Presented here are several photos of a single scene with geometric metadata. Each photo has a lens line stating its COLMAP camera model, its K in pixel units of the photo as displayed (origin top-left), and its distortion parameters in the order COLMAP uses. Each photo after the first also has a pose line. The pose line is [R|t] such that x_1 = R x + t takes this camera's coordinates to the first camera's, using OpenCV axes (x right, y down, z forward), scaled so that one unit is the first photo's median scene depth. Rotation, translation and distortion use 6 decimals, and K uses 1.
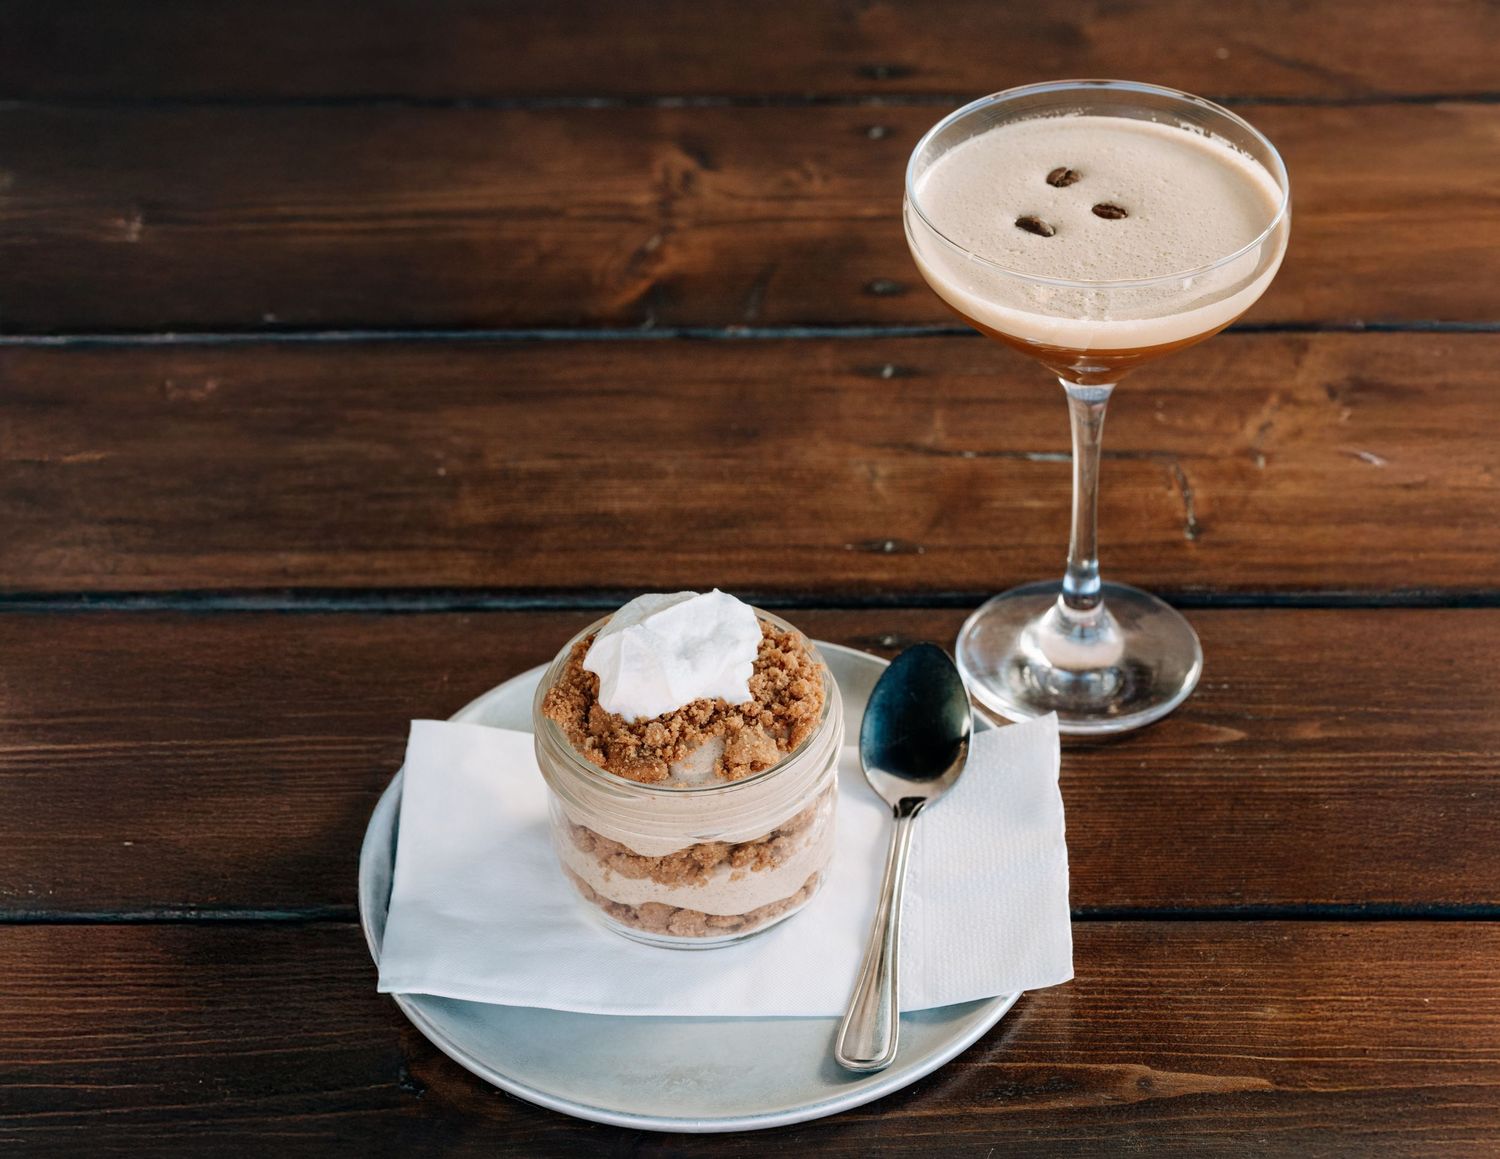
lens RADIAL K [[4172.2, 0, 750.0], [0, 4172.2, 579.5], [0, 0, 1]] dist [-0.178799, -0.403197]
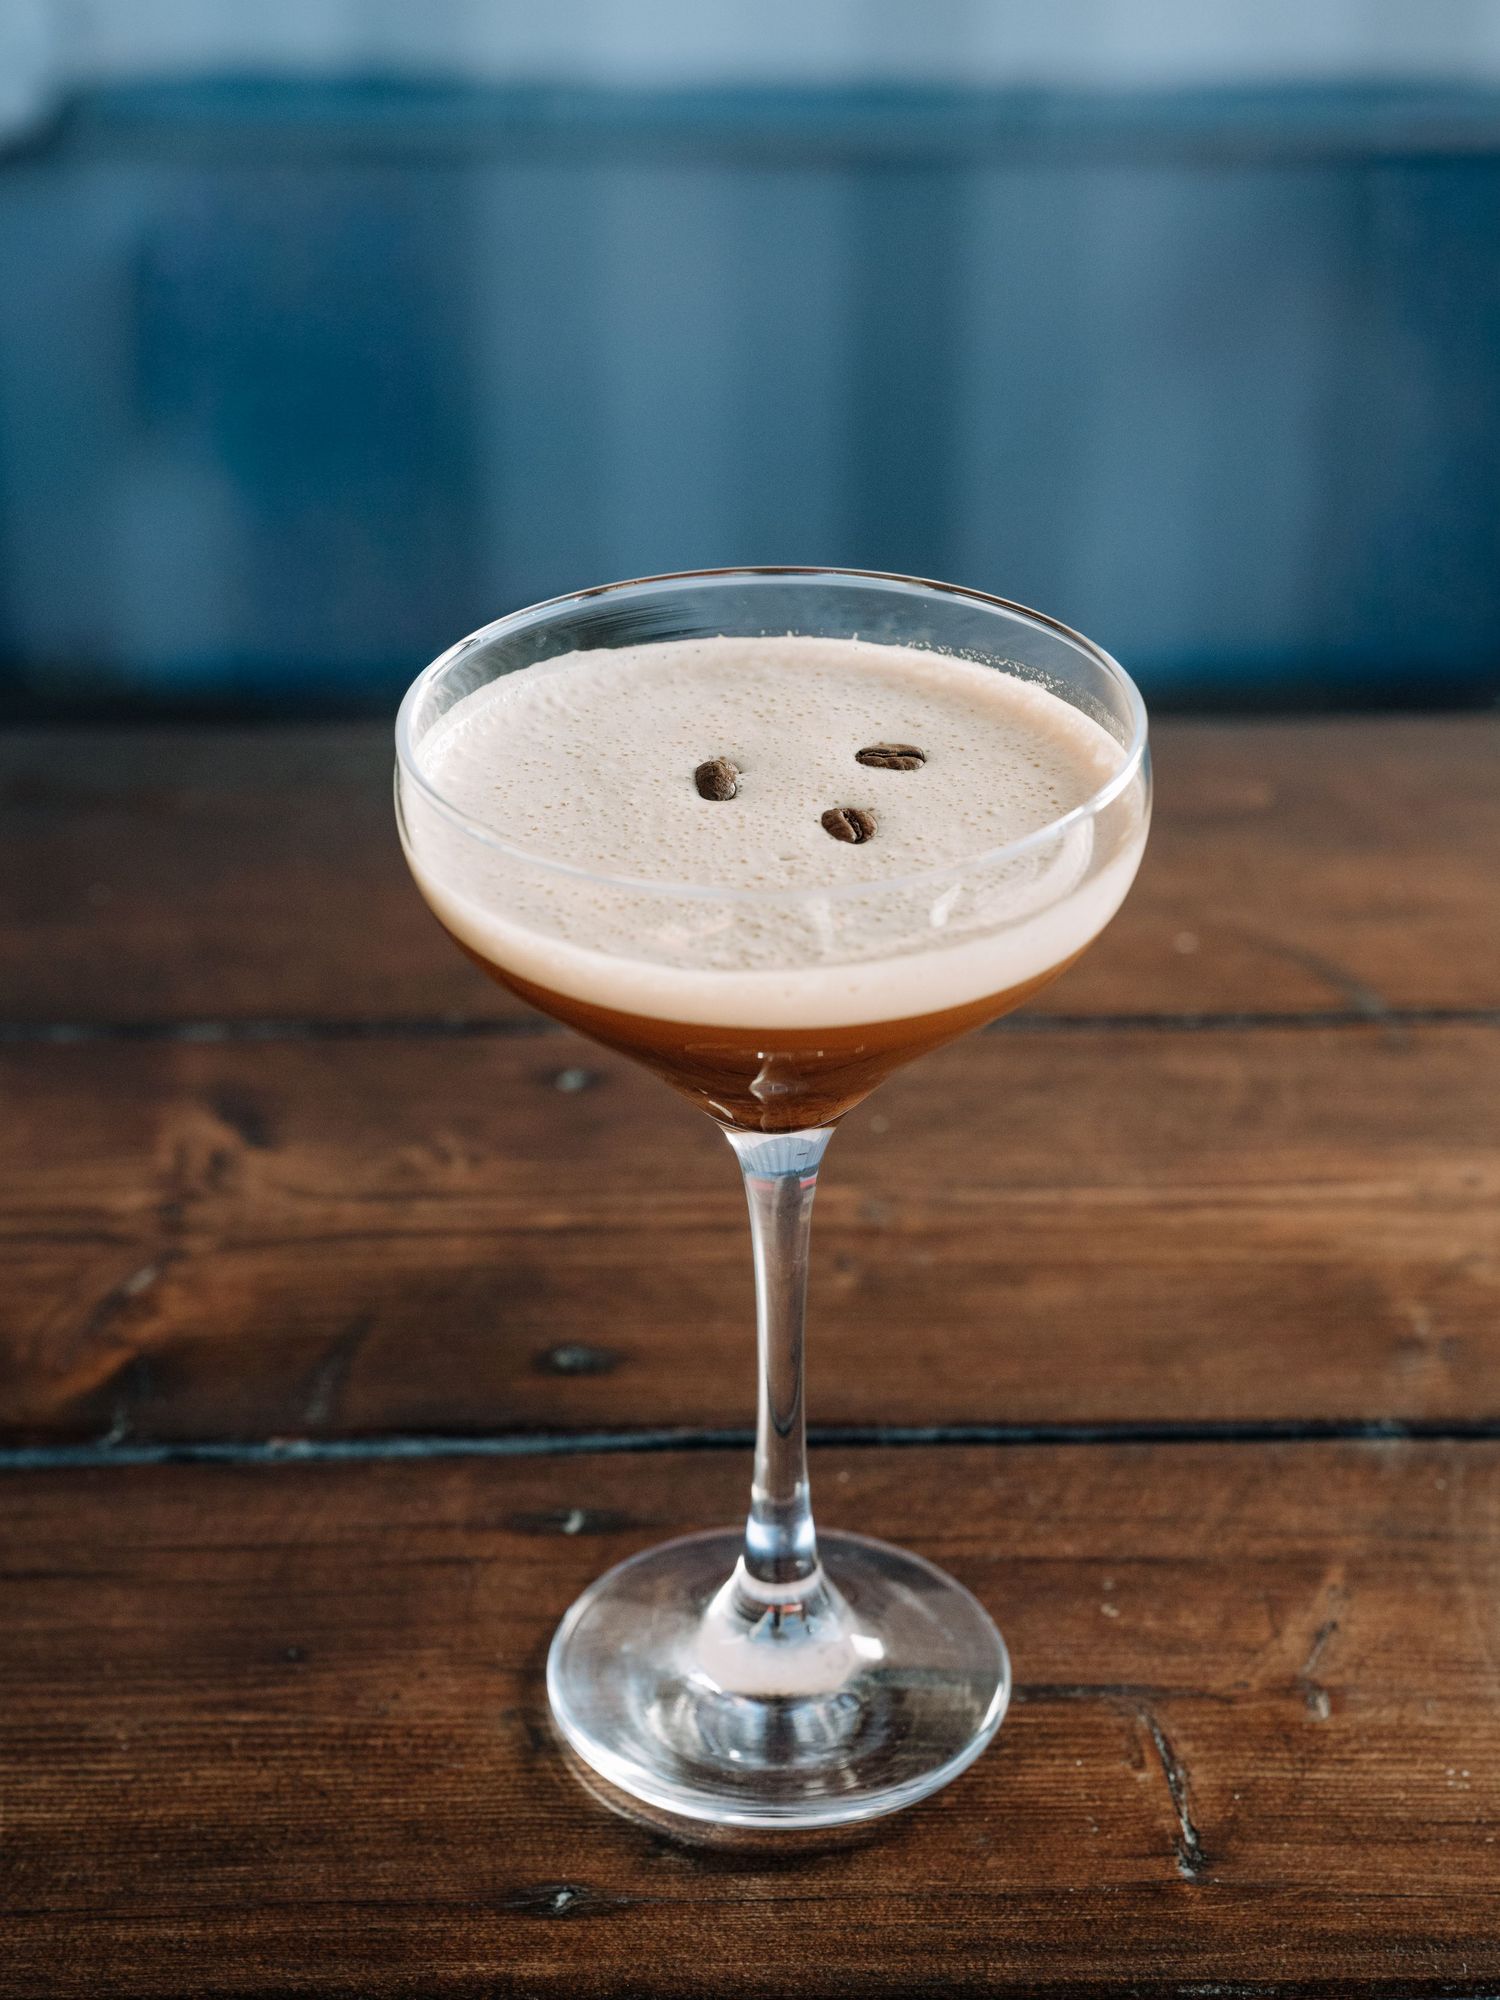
lens RADIAL K [[4163.7, 0, 750.0], [0, 4163.7, 1000.0], [0, 0, 1]] dist [0.573834, -3.532162]
pose [[0.999176, -0.003607, 0.040421, 0.034167], [0.010096, 0.986821, -0.161501, -0.029792], [-0.039306, 0.161776, 0.986044, 0.481255]]
